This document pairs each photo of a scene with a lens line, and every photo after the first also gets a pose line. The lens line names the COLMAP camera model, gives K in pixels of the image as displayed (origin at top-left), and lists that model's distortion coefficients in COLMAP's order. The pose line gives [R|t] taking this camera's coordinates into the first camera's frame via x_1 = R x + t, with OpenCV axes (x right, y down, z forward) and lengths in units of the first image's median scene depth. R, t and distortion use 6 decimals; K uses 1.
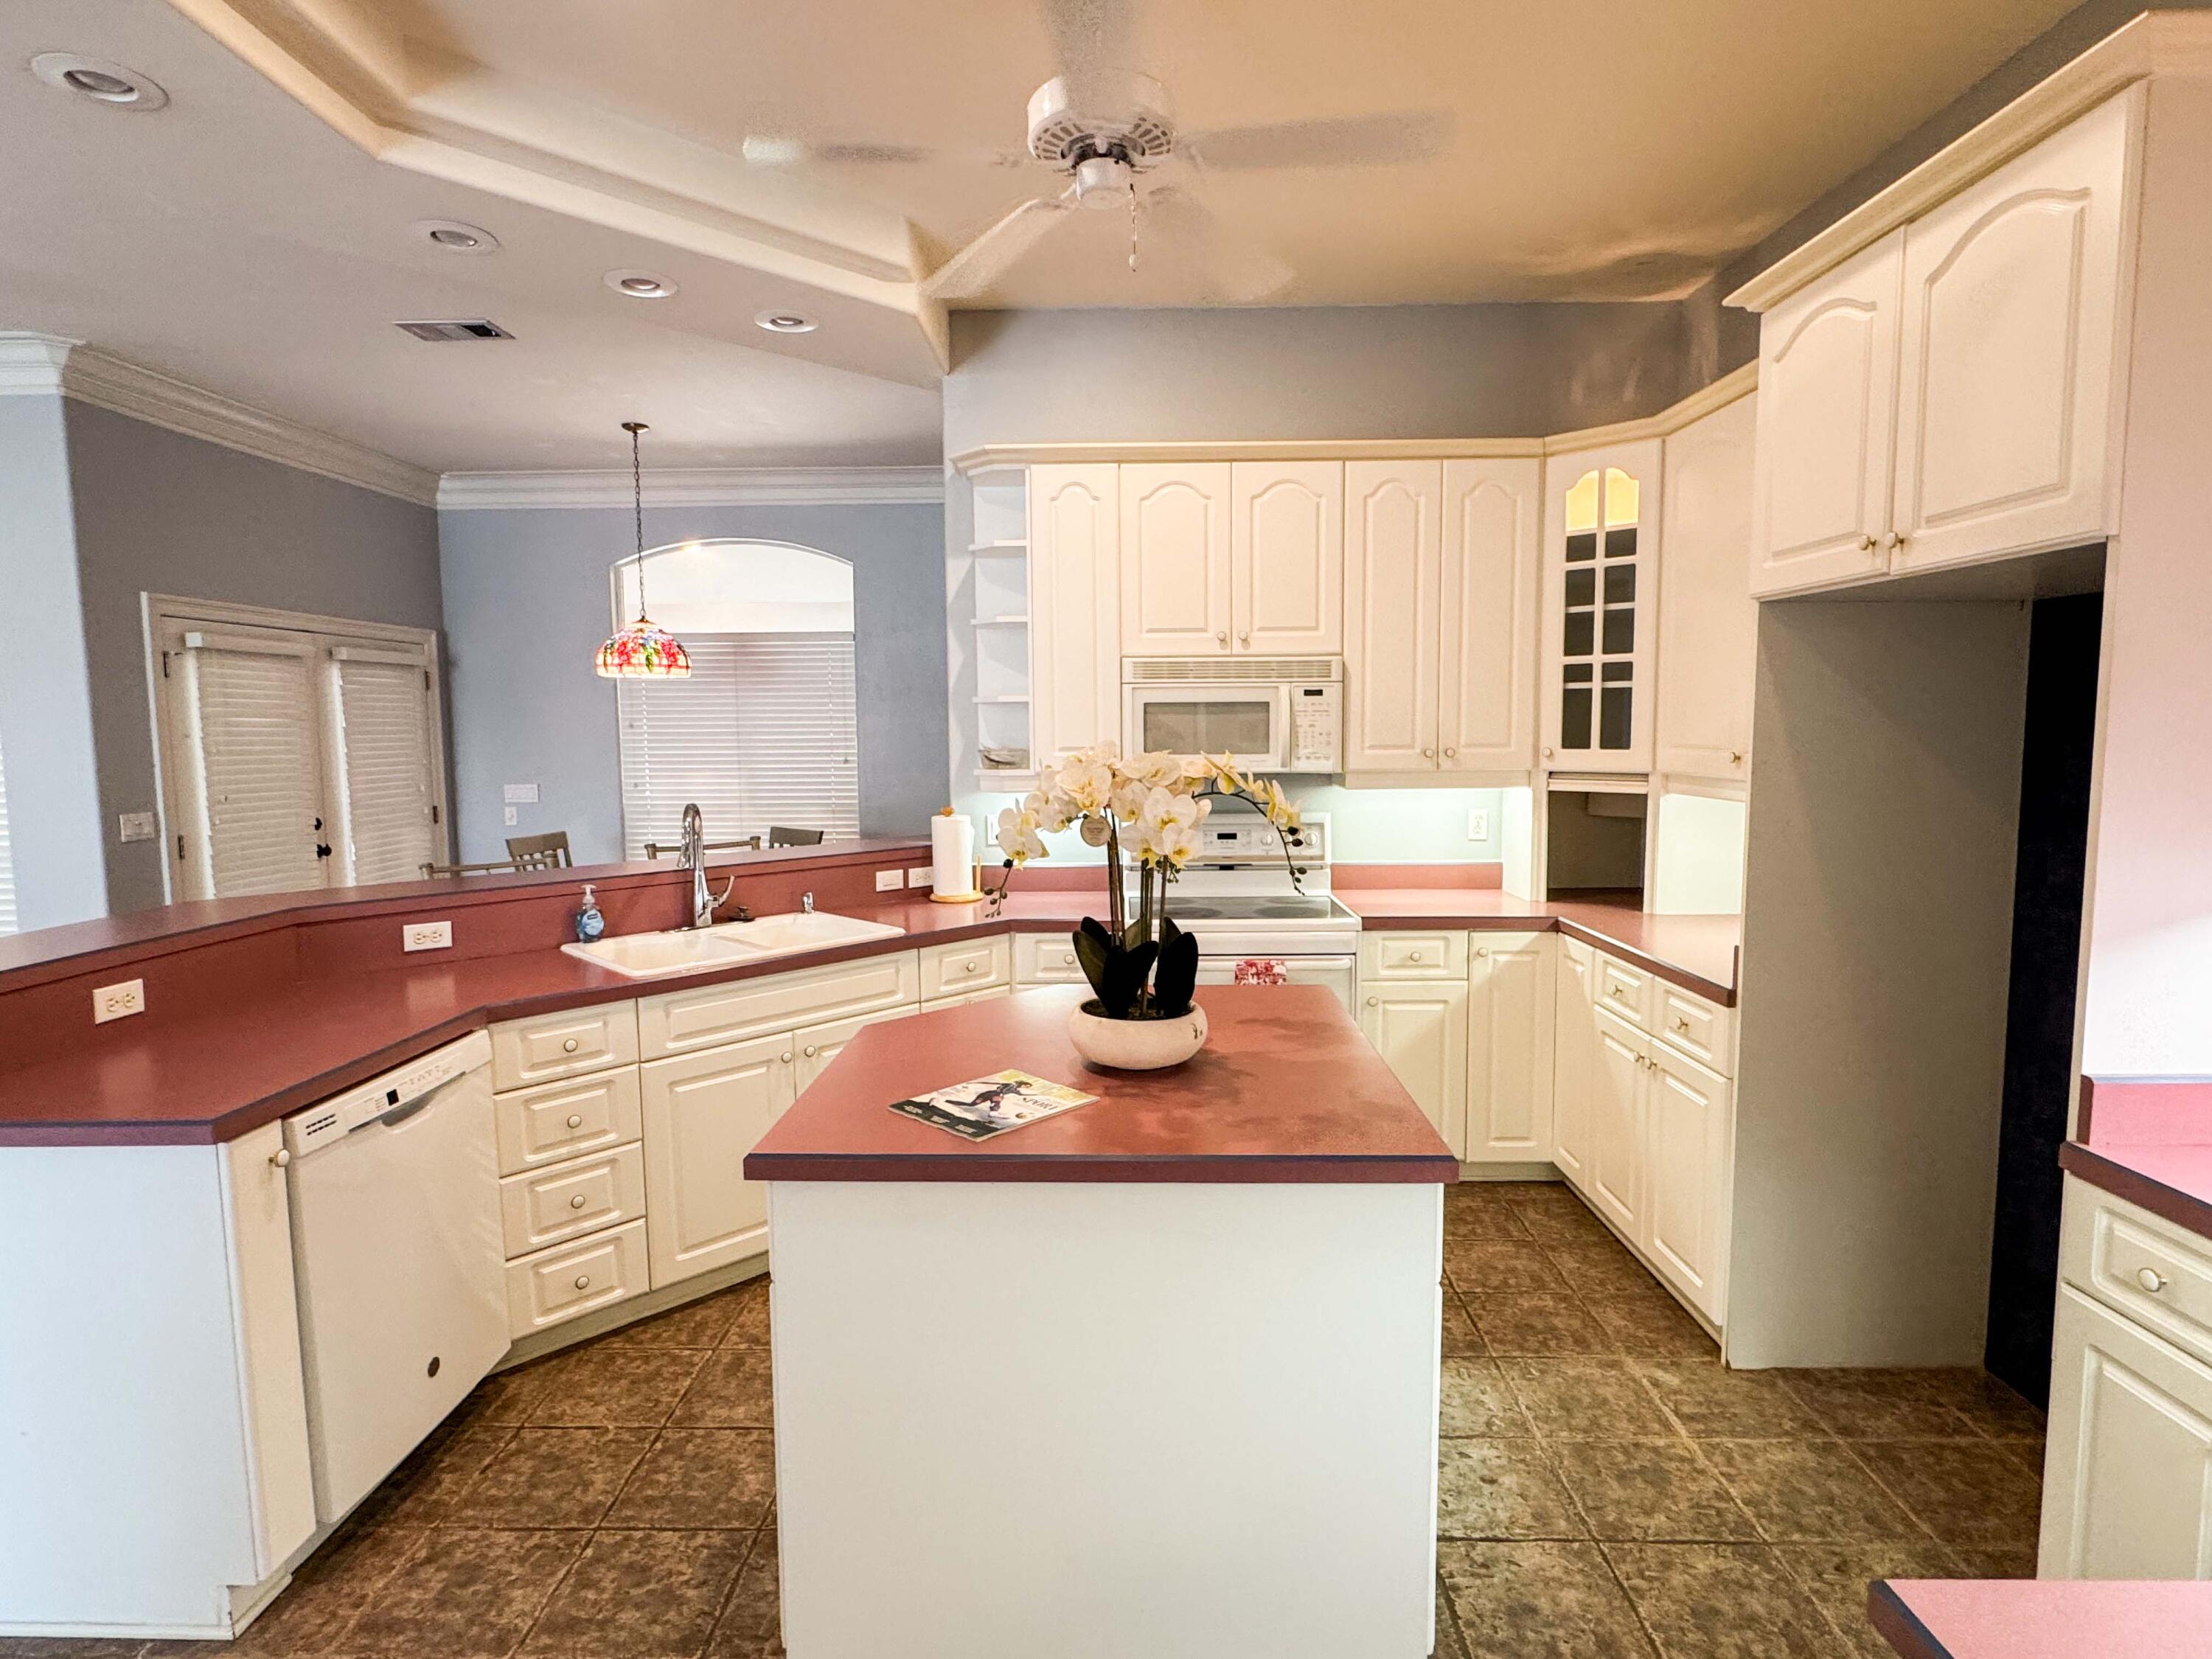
lens RADIAL K [[1150.4, 0, 1099.7], [0, 1150.4, 827.8], [0, 0, 1]] dist [0.001920, -0.000014]
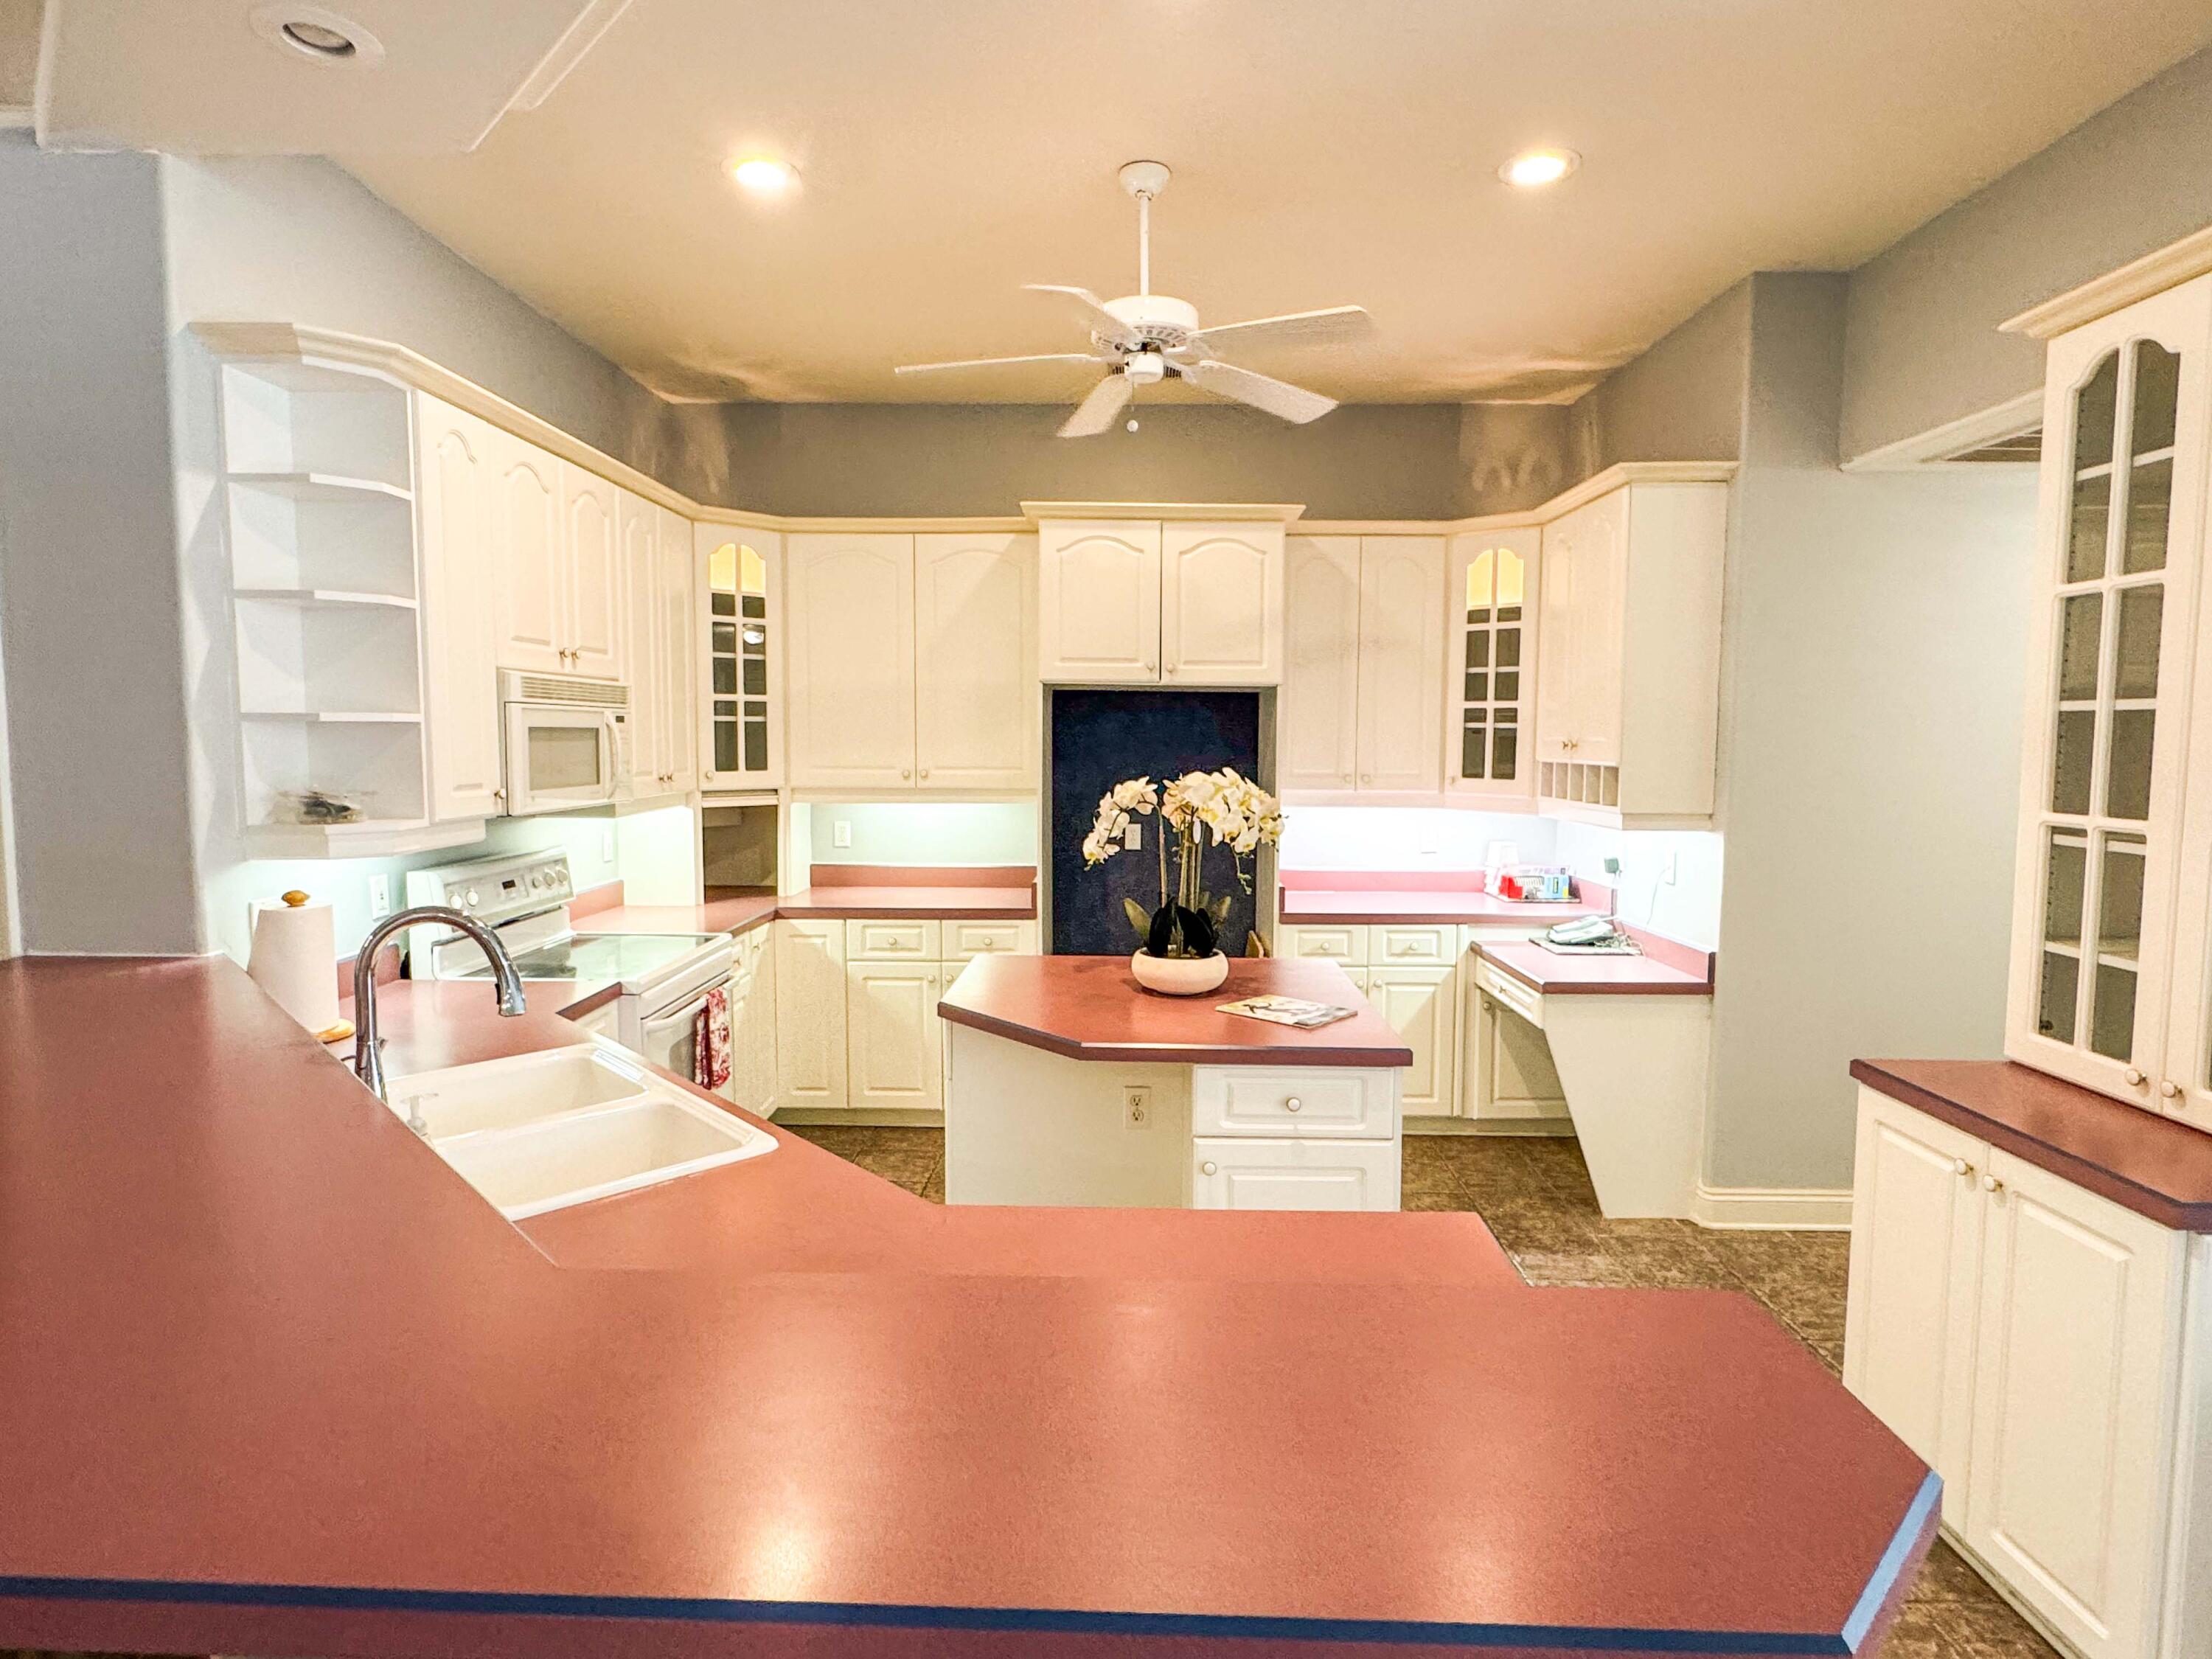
lens RADIAL K [[1150.4, 0, 1102.6], [0, 1150.4, 824.5], [0, 0, 1]] dist [0.001920, -0.000014]
pose [[0.012439, -0.069495, 0.997505, -0.794637], [0.085291, 0.994020, 0.068189, -0.062570], [-0.996278, 0.084230, 0.018292, 0.600171]]
